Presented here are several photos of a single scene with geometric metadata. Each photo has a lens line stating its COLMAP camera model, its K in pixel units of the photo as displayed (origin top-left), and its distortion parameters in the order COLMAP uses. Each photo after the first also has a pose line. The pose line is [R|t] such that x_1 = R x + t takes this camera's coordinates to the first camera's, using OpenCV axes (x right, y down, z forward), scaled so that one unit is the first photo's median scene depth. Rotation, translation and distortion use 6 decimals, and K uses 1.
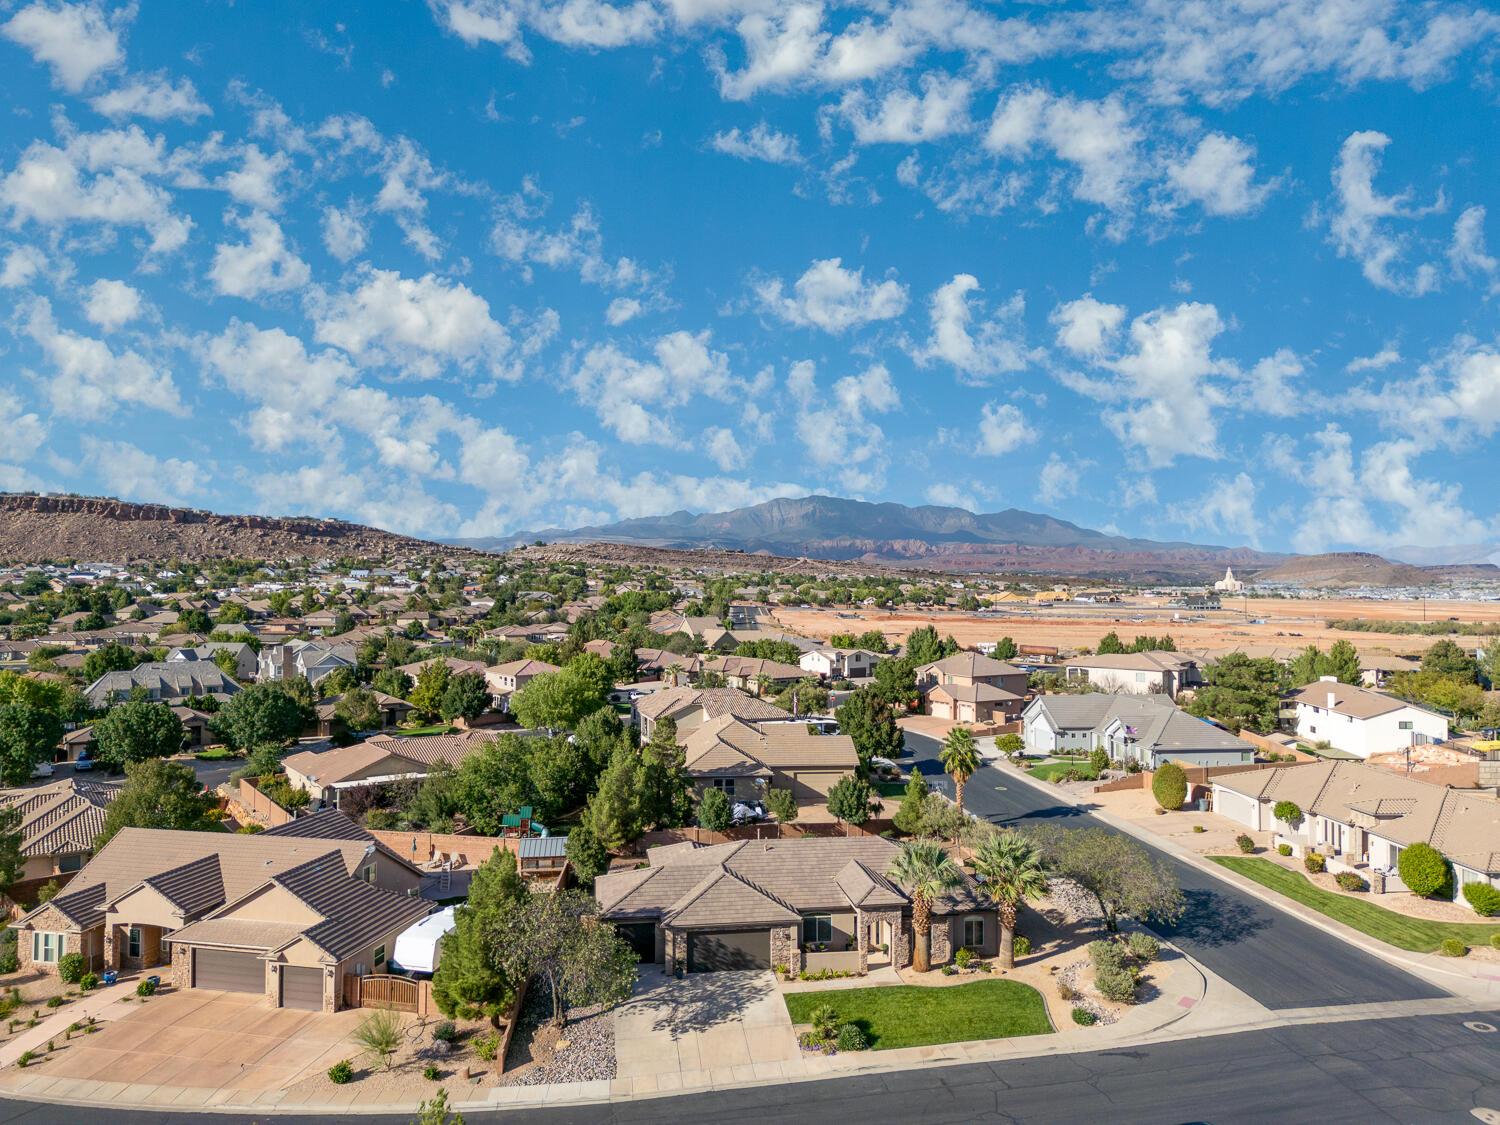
lens RADIAL K [[1050.8, 0, 747.4], [0, 1050.8, 559.5], [0, 0, 1]] dist [0.084316, -0.089046]
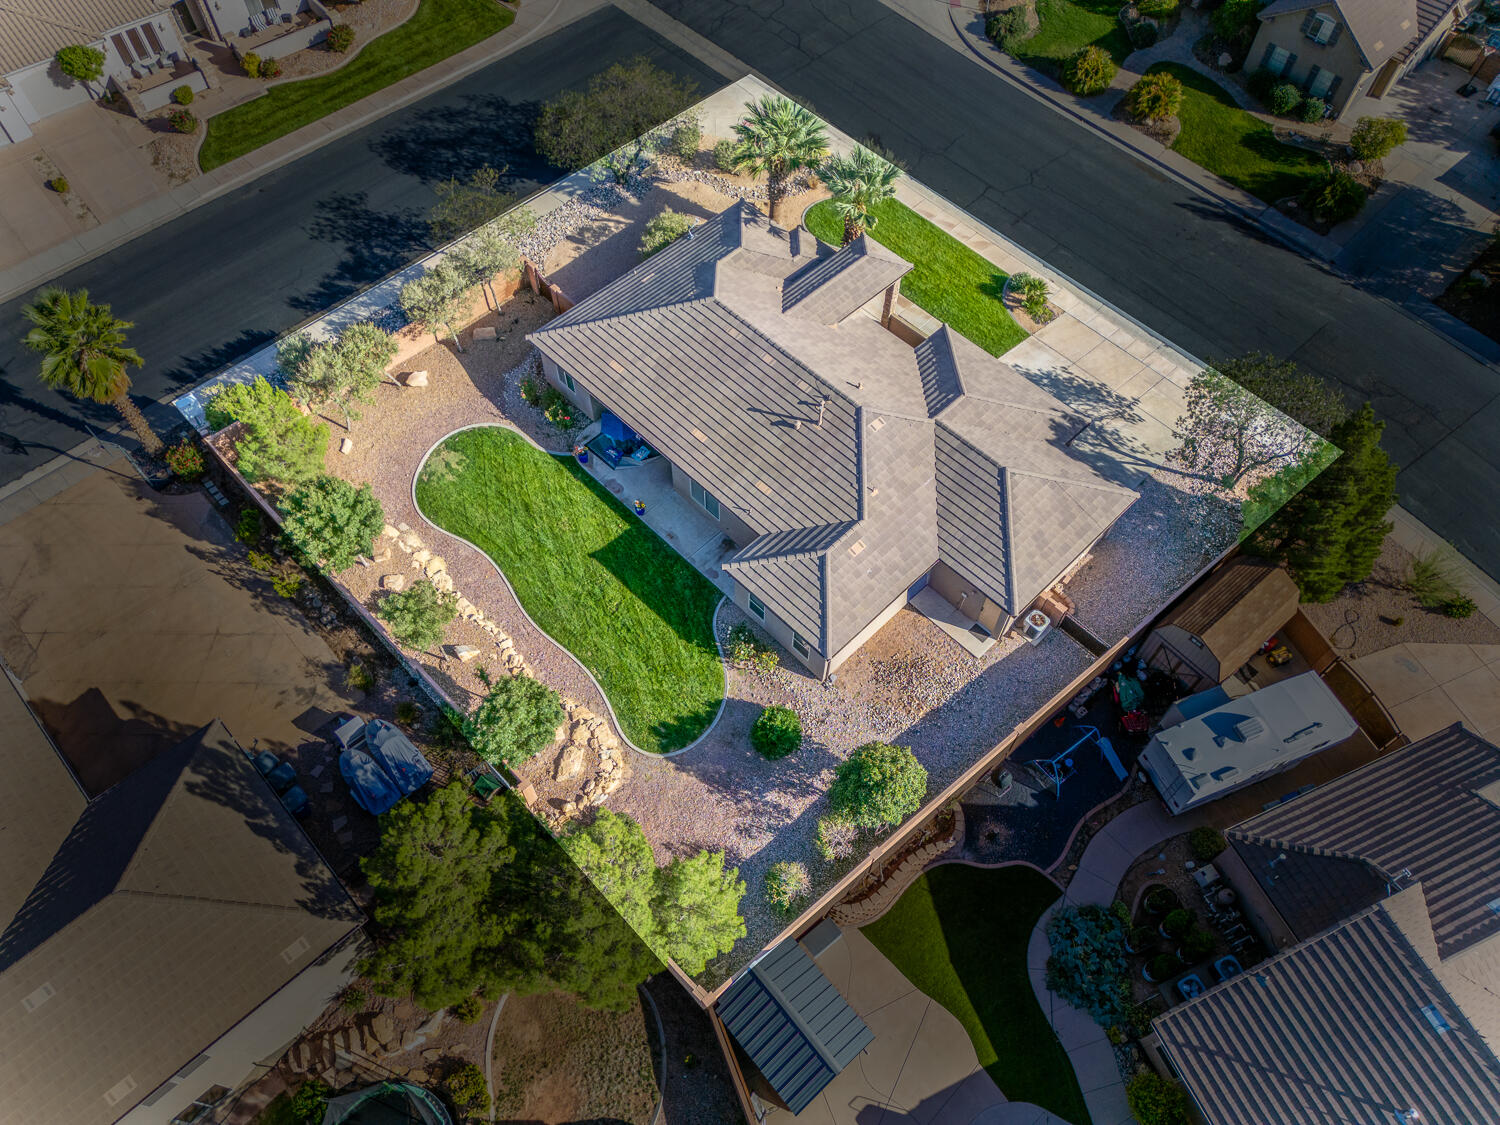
lens RADIAL K [[1043.2, 0, 748.2], [0, 1043.2, 563.6], [0, 0, 1]] dist [0.078378, -0.075874]
pose [[-0.592841, -0.683932, 0.425179, -0.217771], [-0.026967, 0.544527, 0.838310, -0.150415], [-0.804868, 0.485518, -0.341262, 1.006839]]
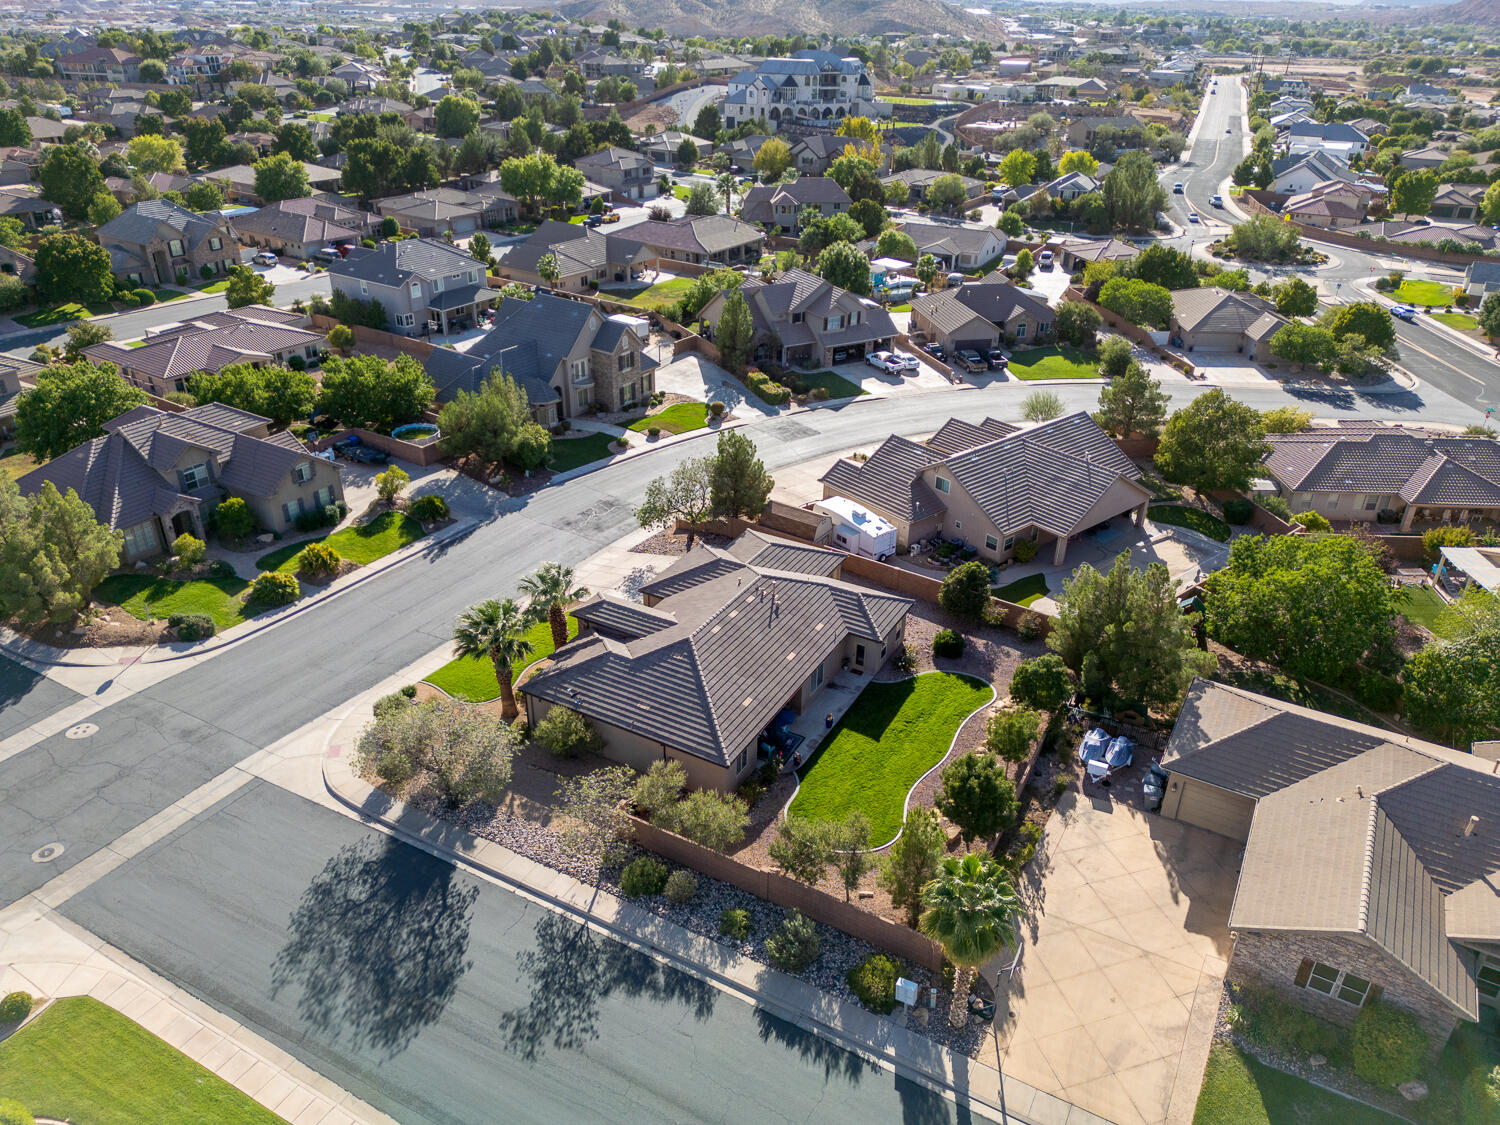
lens RADIAL K [[1043.2, 0, 748.2], [0, 1043.2, 563.6], [0, 0, 1]] dist [0.078378, -0.075874]
pose [[-0.607050, 0.363617, -0.706592, 0.524761], [-0.006025, 0.887040, 0.461653, -0.143700], [0.794641, 0.284504, -0.536287, 1.157246]]
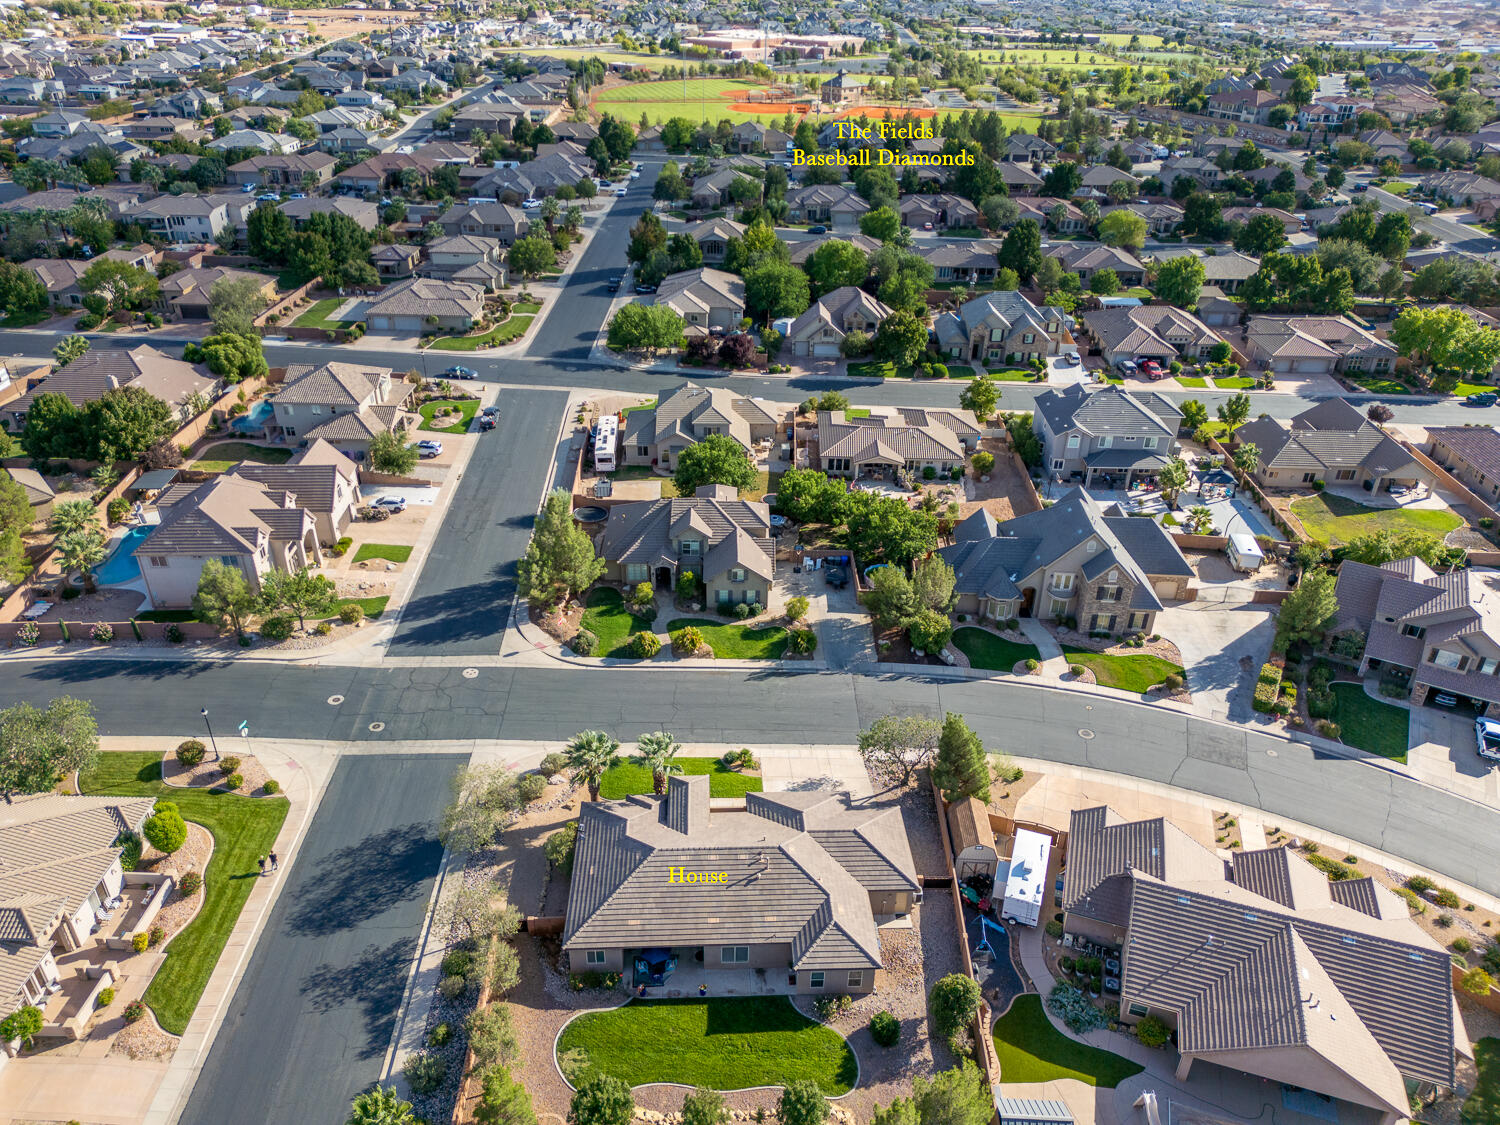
lens RADIAL K [[1043.2, 0, 748.2], [0, 1043.2, 563.6], [0, 0, 1]] dist [0.078378, -0.075874]
pose [[-0.995002, -0.065013, 0.075788, -0.023036], [-0.020221, 0.874466, 0.484666, -0.387211], [-0.097784, 0.480711, -0.871410, 1.383462]]
